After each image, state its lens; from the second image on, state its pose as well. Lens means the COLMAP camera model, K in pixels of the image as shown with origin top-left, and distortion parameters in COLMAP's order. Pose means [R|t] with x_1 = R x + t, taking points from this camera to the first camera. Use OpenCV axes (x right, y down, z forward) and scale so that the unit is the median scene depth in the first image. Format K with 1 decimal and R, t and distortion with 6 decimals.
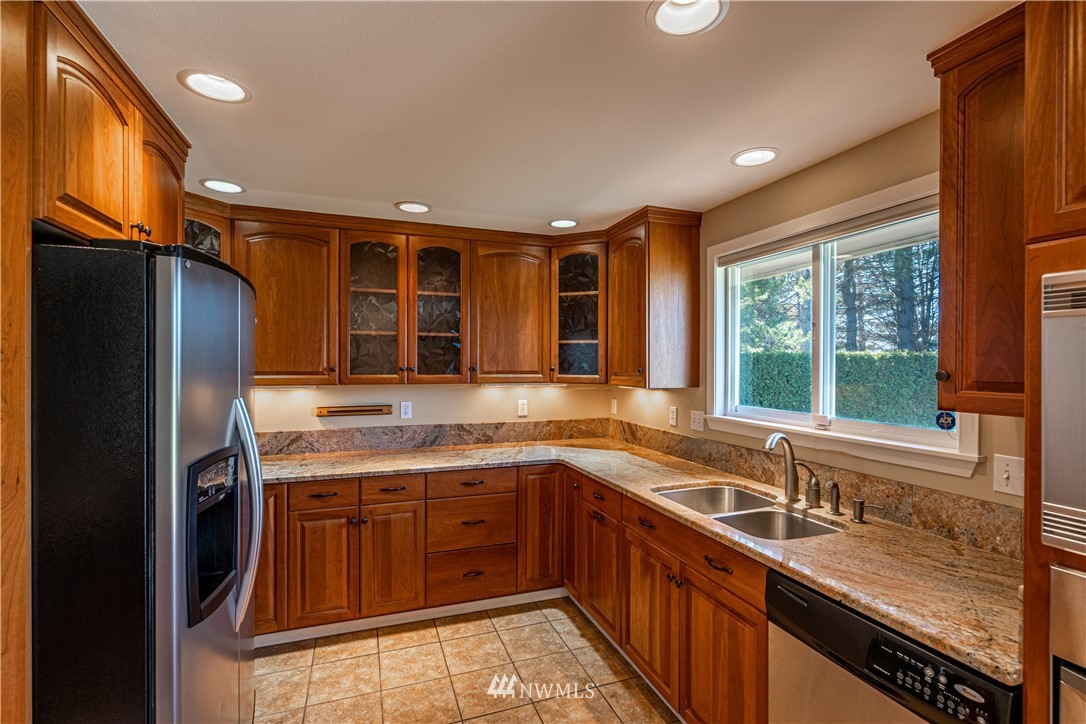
lens RADIAL K [[498.4, 0, 553.7], [0, 498.4, 366.8], [0, 0, 1]] dist [-0.002824, -0.000584]
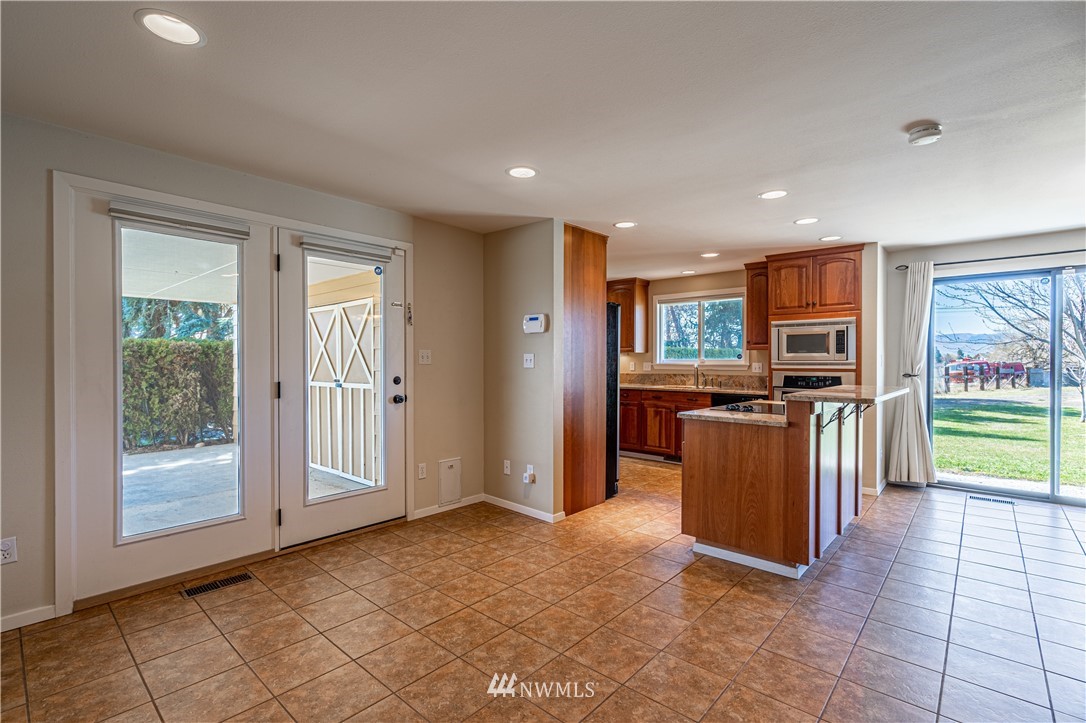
lens RADIAL K [[498.4, 0, 551.2], [0, 498.4, 360.4], [0, 0, 1]] dist [-0.002824, -0.000584]
pose [[0.880941, -0.001914, 0.473223, -1.260226], [0.003127, 0.999994, -0.001776, 0.084821], [-0.473216, 0.003045, 0.880941, -0.891116]]
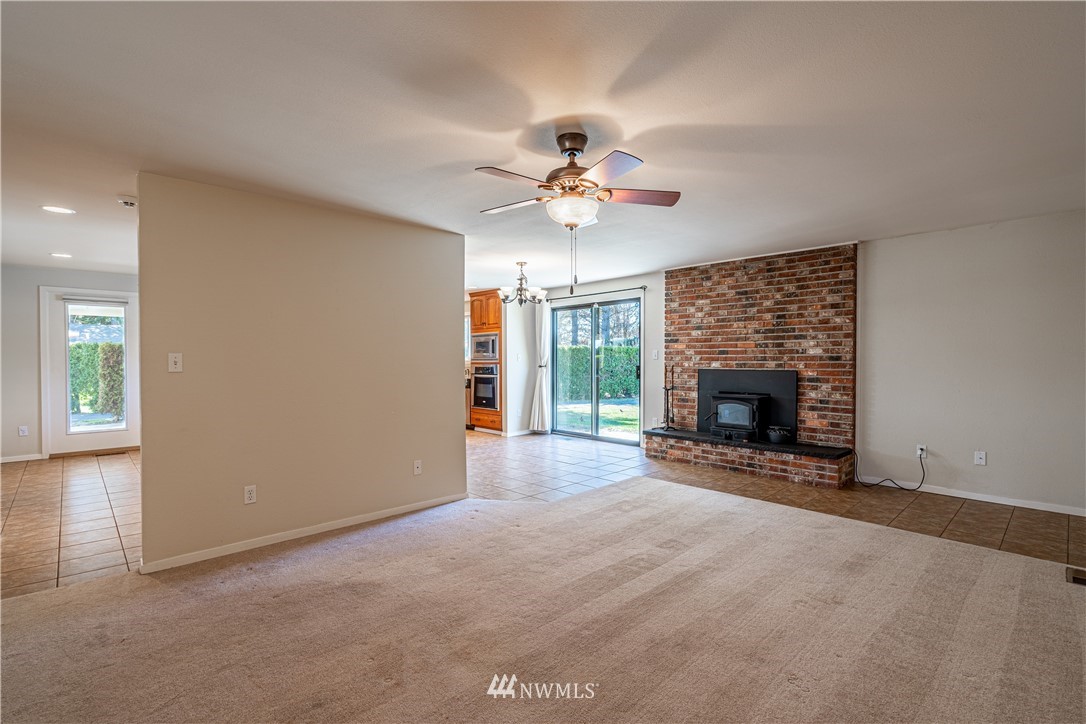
lens RADIAL K [[498.4, 0, 552.9], [0, 498.4, 361.3], [0, 0, 1]] dist [-0.002824, -0.000584]
pose [[0.911888, -0.009875, 0.410321, -0.469338], [0.008580, 0.999951, 0.004997, 0.096647], [-0.410350, -0.001036, 0.911927, -2.612782]]
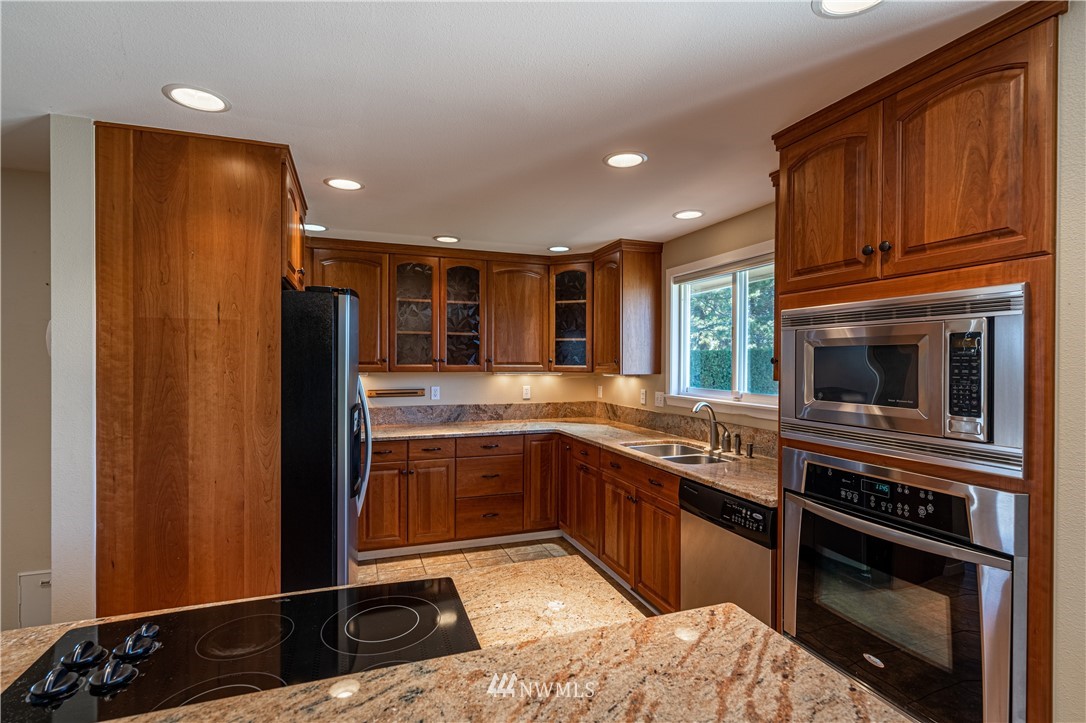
lens RADIAL K [[498.4, 0, 548.3], [0, 498.4, 365.8], [0, 0, 1]] dist [-0.002824, -0.000584]
pose [[0.999975, 0.001329, -0.006903, 0.001025], [-0.001295, 0.999987, 0.004895, 0.013394], [0.006909, -0.004886, 0.999964, -0.345086]]
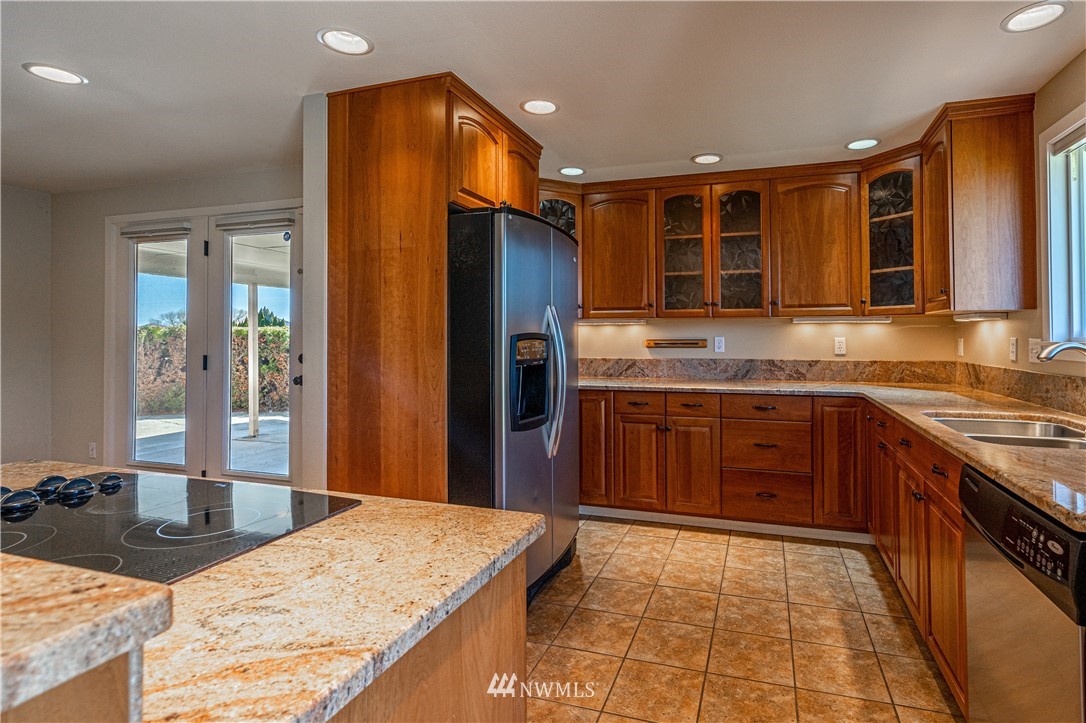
lens RADIAL K [[529.8, 0, 601.7], [0, 529.8, 327.0], [0, 0, 1]] dist [-0.006161, 0.001495]
pose [[0.797126, -0.012520, -0.603684, 0.257412], [0.002800, 0.999851, -0.017040, 0.086214], [0.603807, 0.011892, 0.797042, -0.108725]]
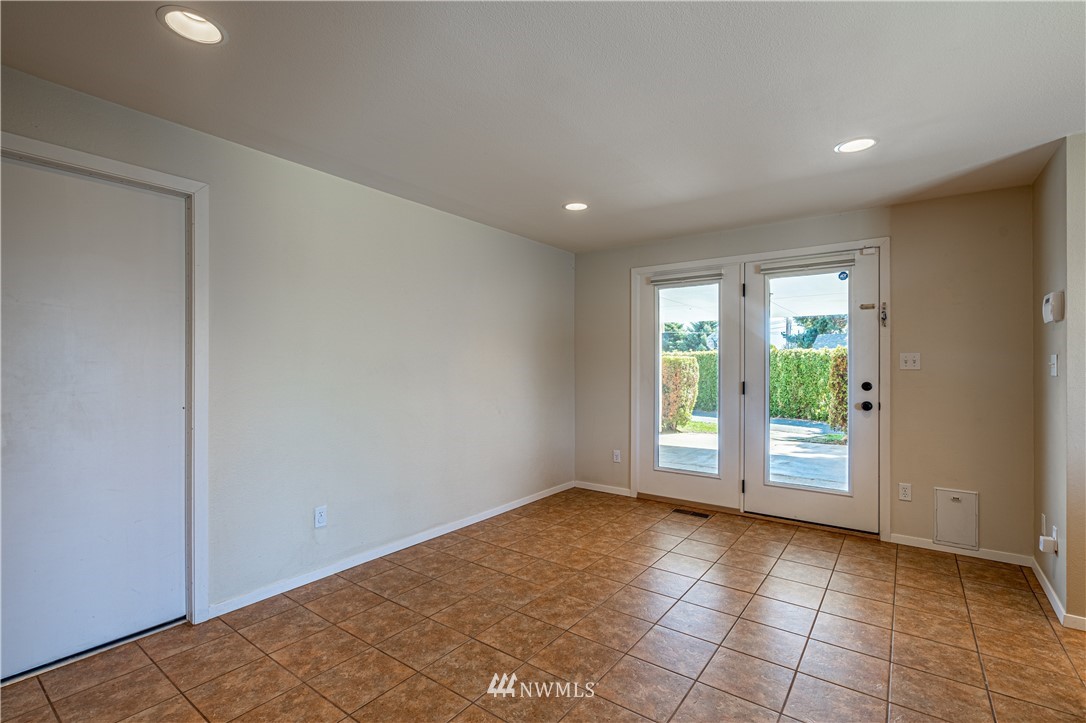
lens RADIAL K [[498.4, 0, 543.5], [0, 498.4, 353.7], [0, 0, 1]] dist [-0.002824, -0.000584]
pose [[0.550339, -0.020782, -0.834683, -0.420077], [-0.004766, 0.999596, -0.028030, 0.091494], [0.834928, 0.019404, 0.550017, -0.904145]]
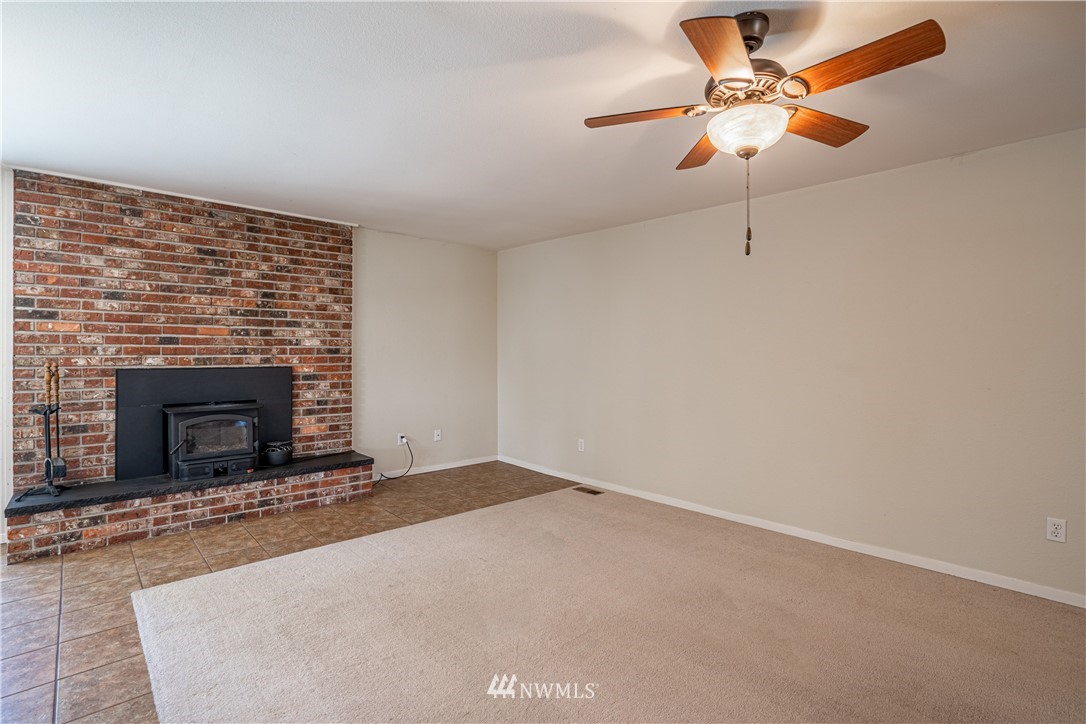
lens RADIAL K [[519.0, 0, 518.8], [0, 519.0, 351.7], [0, 0, 1]] dist [-0.015560, 0.007581]
pose [[-0.363333, -0.003779, 0.931652, -0.533073], [-0.000815, 0.999993, 0.003738, 0.098595], [-0.931659, 0.000599, -0.363333, -1.385597]]
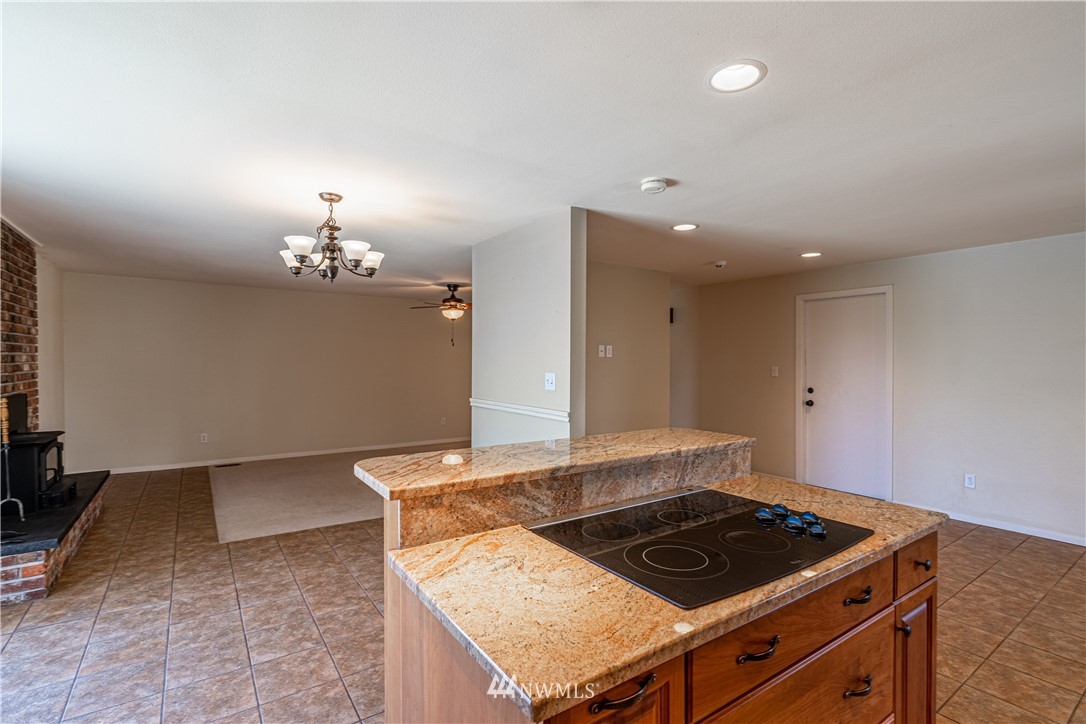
lens RADIAL K [[498.4, 0, 550.6], [0, 498.4, 360.6], [0, 0, 1]] dist [-0.002824, -0.000584]
pose [[-0.966058, -0.004366, -0.258290, 0.061308], [-0.005715, 0.999974, 0.004474, 0.041413], [0.258264, 0.005798, -0.966057, 0.381391]]
